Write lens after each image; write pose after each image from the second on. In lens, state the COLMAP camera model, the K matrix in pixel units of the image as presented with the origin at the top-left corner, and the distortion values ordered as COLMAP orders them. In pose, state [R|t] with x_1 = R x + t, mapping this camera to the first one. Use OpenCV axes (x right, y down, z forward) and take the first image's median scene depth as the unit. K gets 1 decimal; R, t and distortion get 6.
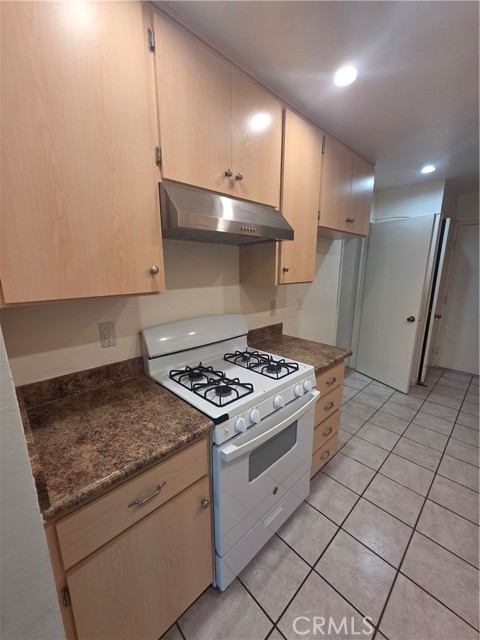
lens RADIAL K [[257.5, 0, 237.4], [0, 257.5, 322.2], [0, 0, 1]] dist [0.002251, -0.000016]
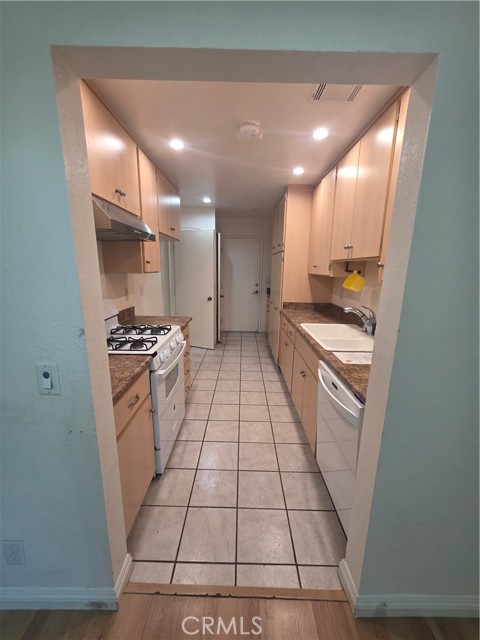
lens RADIAL K [[257.5, 0, 241.5], [0, 257.5, 321.2], [0, 0, 1]] dist [0.002251, -0.000016]
pose [[0.694788, -0.135798, 0.706278, -0.416688], [0.131098, 0.989473, 0.061283, 0.078338], [-0.707166, 0.050013, 0.705277, -0.269497]]
